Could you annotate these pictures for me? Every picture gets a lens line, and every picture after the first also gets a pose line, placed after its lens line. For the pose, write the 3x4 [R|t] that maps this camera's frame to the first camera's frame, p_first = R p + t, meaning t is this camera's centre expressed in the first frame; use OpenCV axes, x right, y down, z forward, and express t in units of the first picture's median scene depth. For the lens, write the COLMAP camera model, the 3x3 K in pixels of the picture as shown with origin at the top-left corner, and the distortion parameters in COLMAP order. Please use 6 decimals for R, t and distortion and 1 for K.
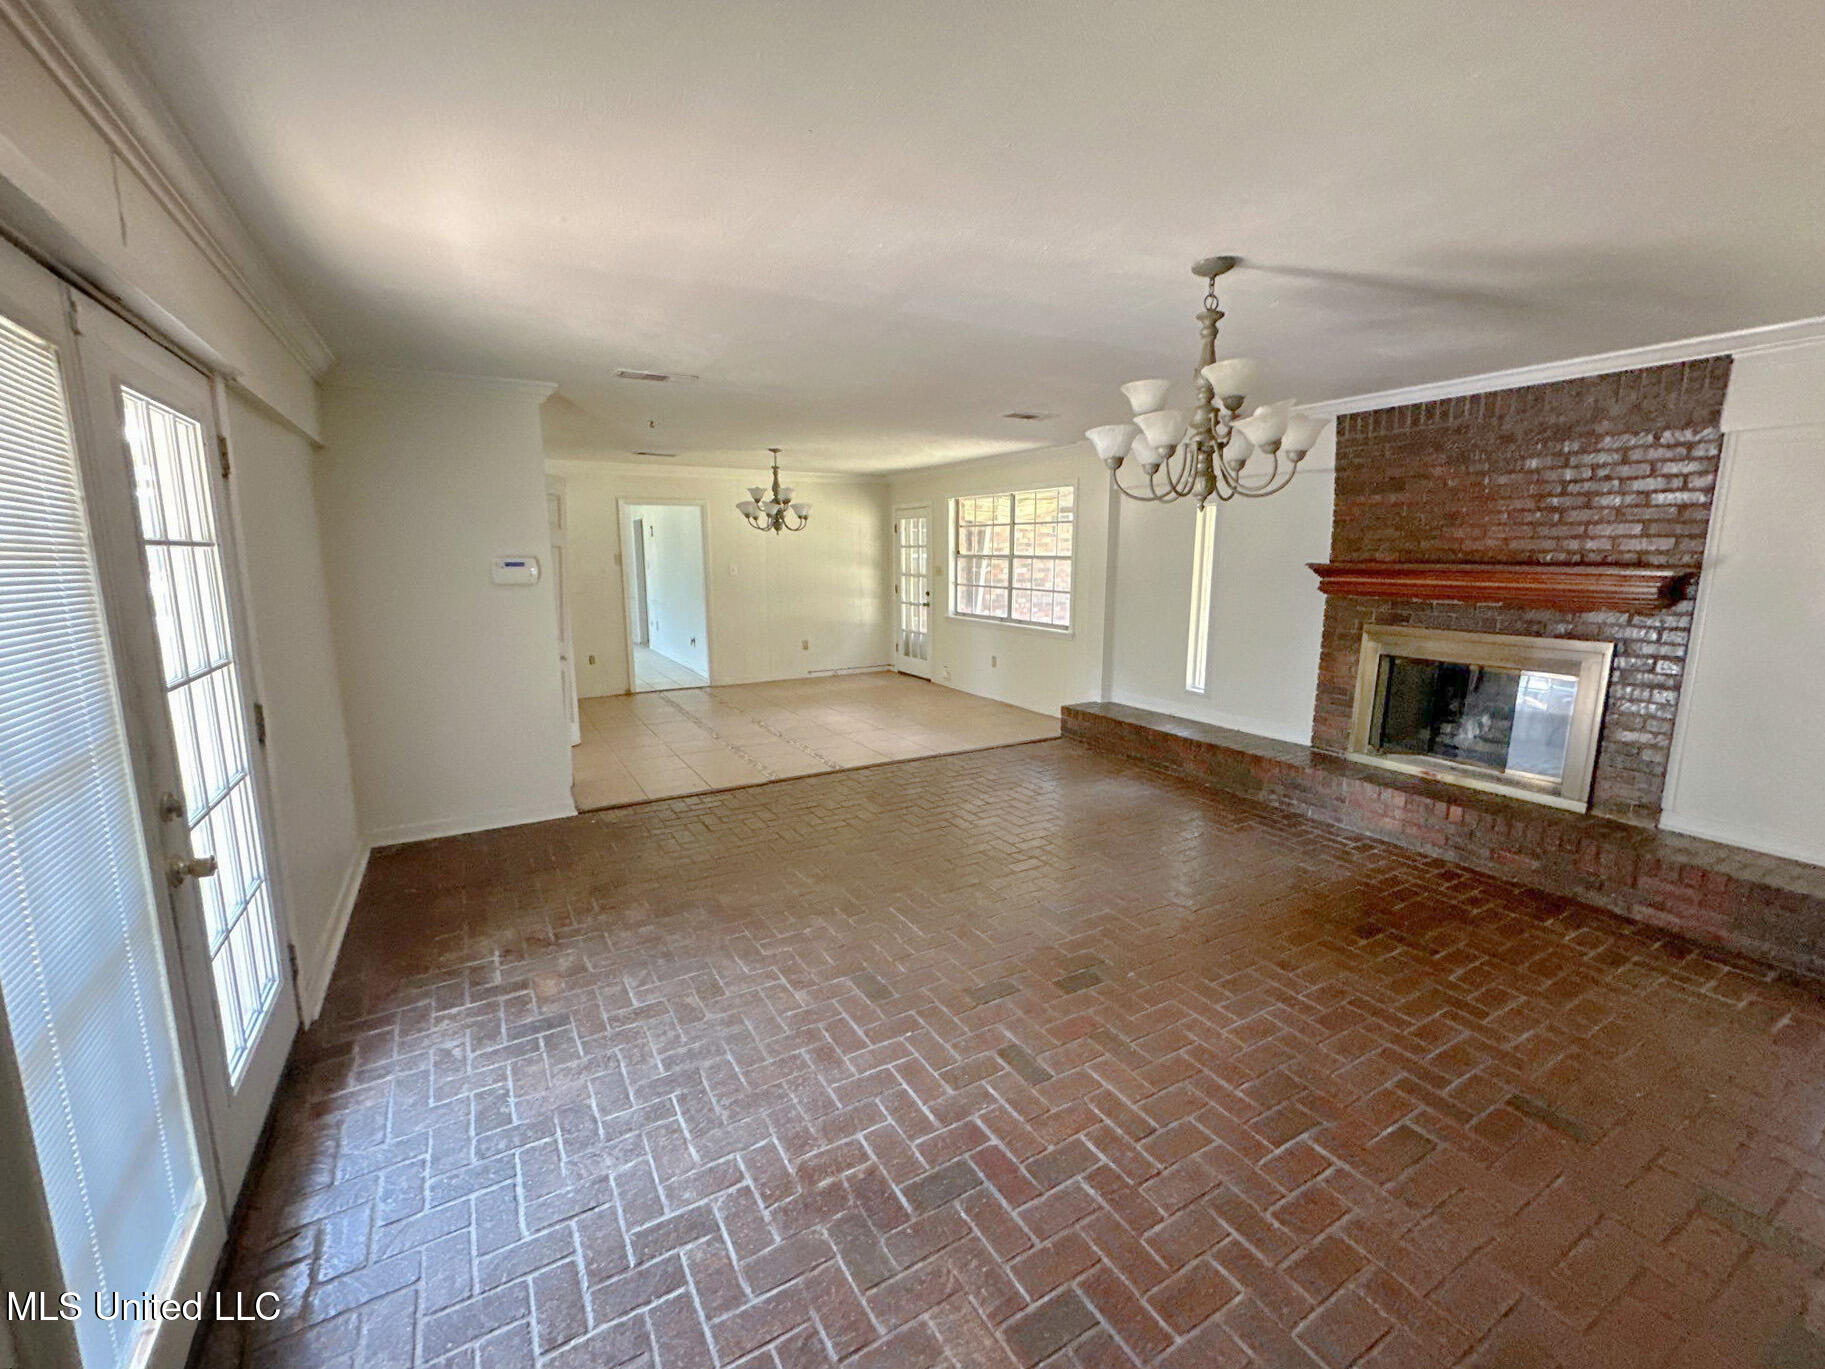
lens RADIAL K [[760.0, 0, 898.1], [0, 760.0, 688.6], [0, 0, 1]] dist [0.001920, 0.003221]
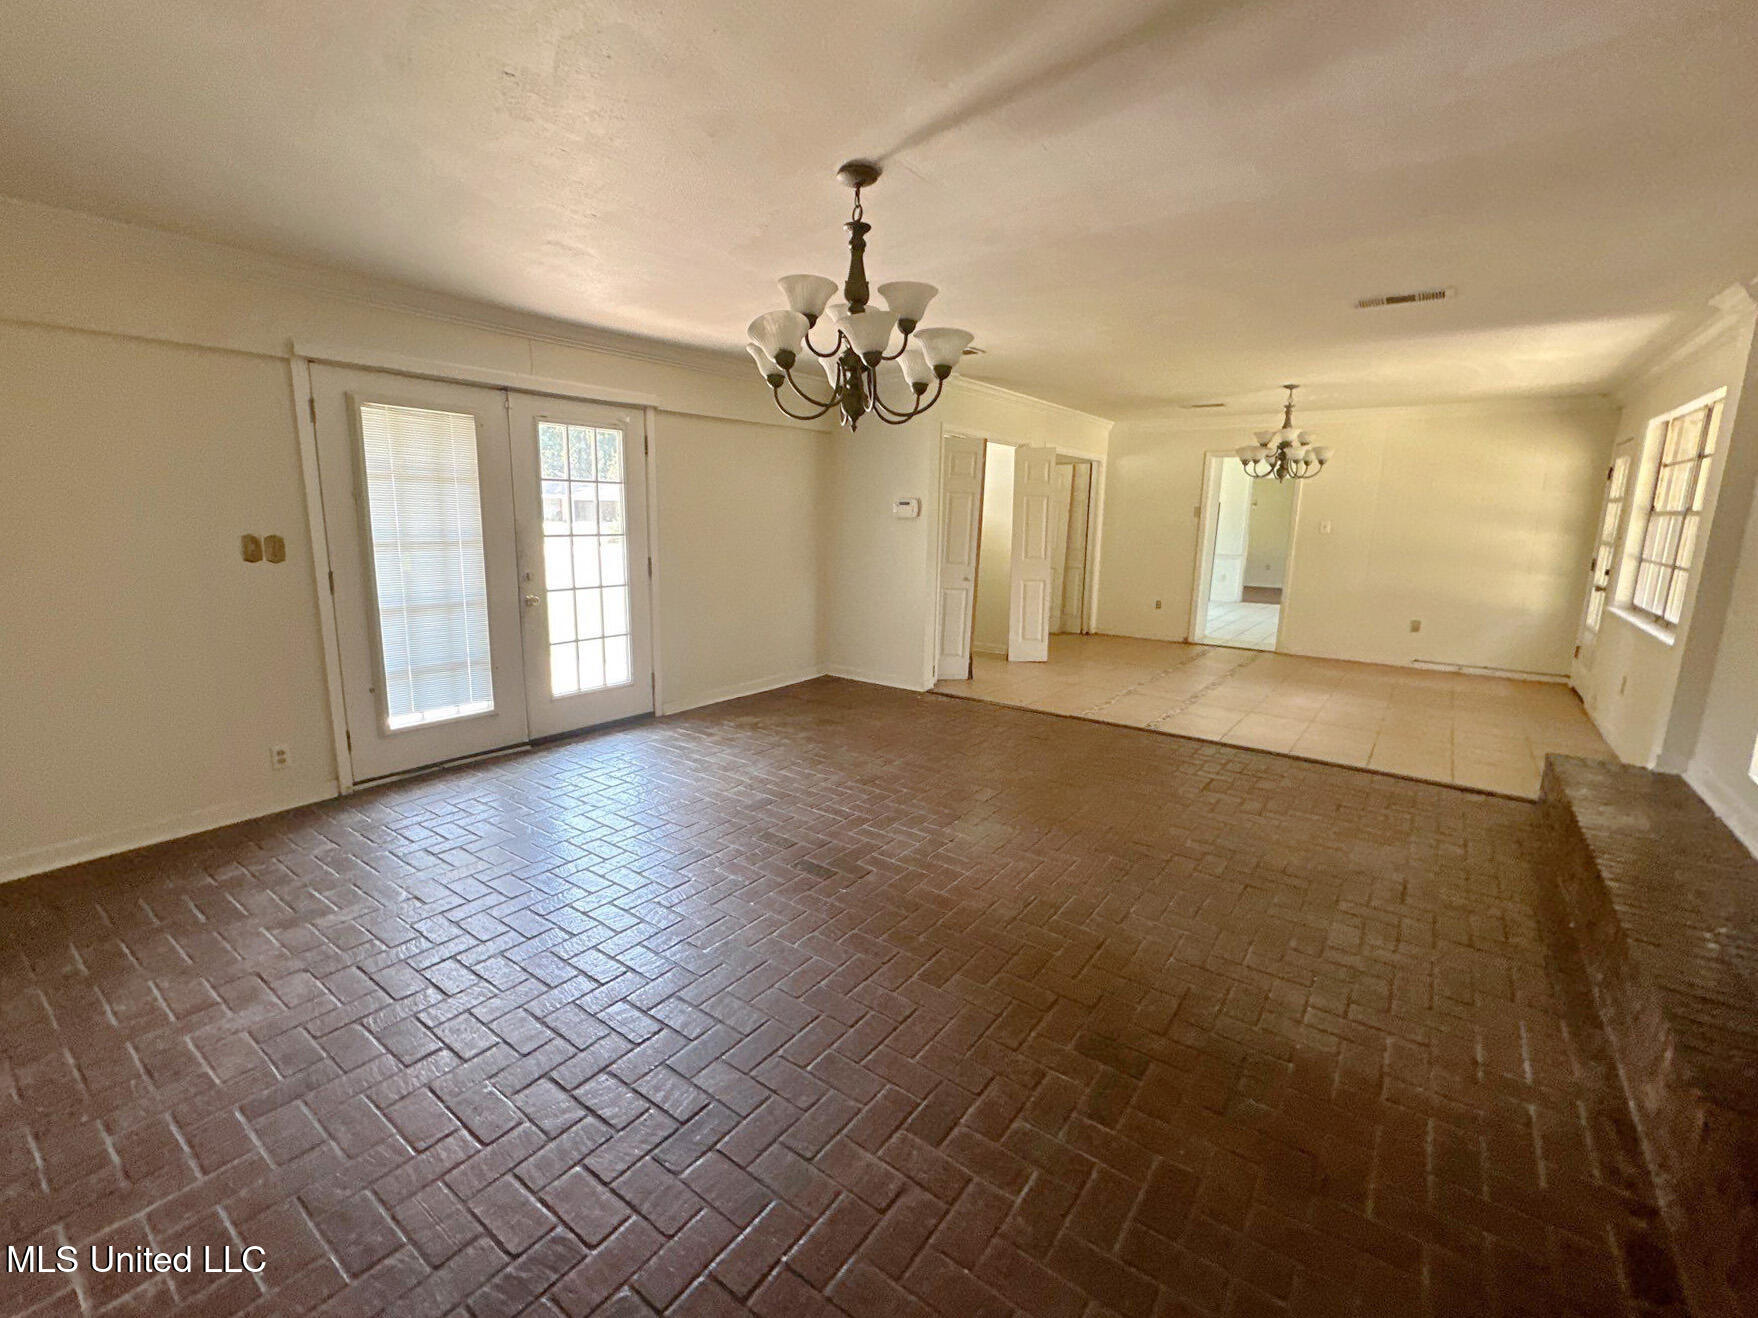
lens RADIAL K [[732.1, 0, 865.1], [0, 732.1, 663.0], [0, 0, 1]] dist [0.001920, 0.003221]
pose [[0.421245, 0.197860, -0.885101, 0.708066], [-0.180126, 0.974724, 0.132167, -0.038833], [0.888880, 0.103755, 0.446237, 0.340862]]
